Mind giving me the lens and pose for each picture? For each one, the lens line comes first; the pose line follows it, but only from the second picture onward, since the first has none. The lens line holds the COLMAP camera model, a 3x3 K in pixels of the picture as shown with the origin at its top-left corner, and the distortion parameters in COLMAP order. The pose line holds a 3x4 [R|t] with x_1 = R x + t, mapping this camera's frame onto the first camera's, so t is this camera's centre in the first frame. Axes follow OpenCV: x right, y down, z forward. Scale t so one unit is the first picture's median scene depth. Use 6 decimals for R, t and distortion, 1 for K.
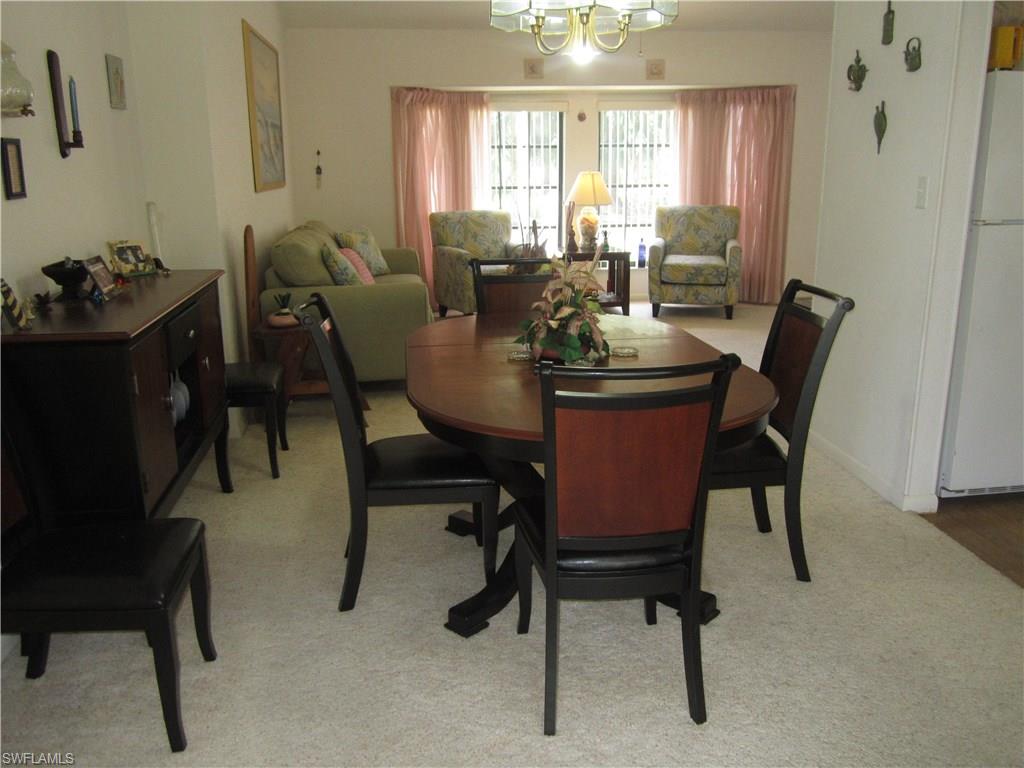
lens RADIAL K [[875.7, 0, 512.0], [0, 875.7, 384.0], [0, 0, 1]] dist [-0.010388, -0.000590]
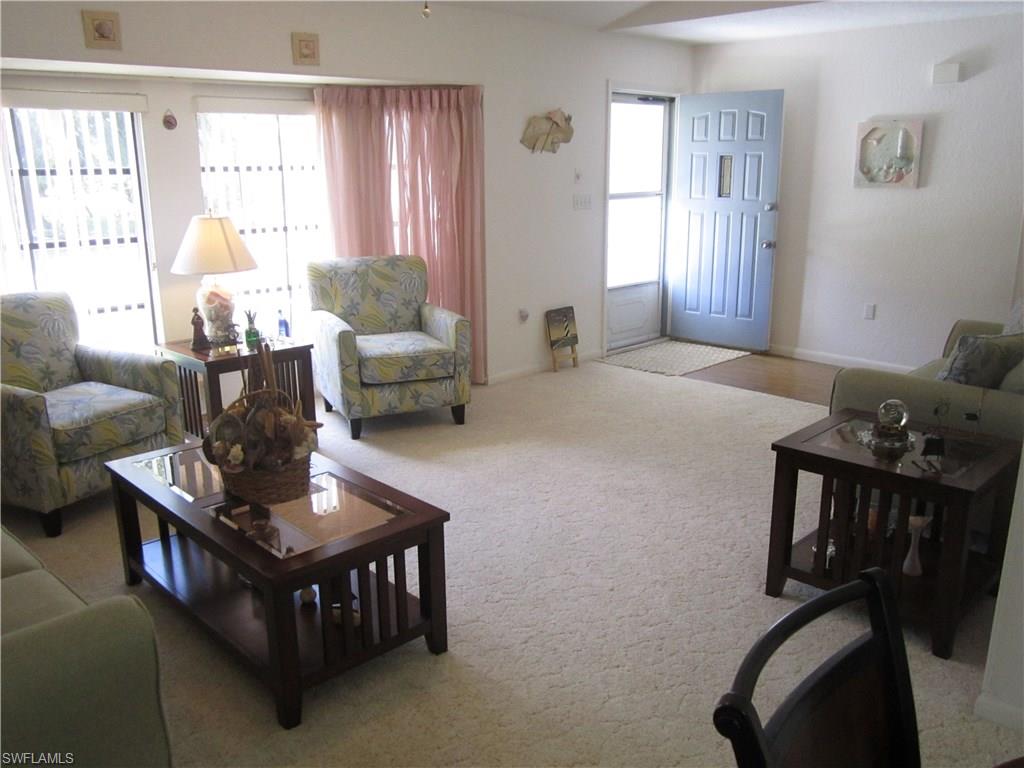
lens RADIAL K [[875.7, 0, 512.0], [0, 875.7, 384.0], [0, 0, 1]] dist [-0.010388, -0.000590]
pose [[0.793672, -0.147375, 0.590224, -0.114781], [0.150707, 0.987601, 0.043942, -0.124026], [-0.589382, 0.054076, 0.806042, 0.406697]]
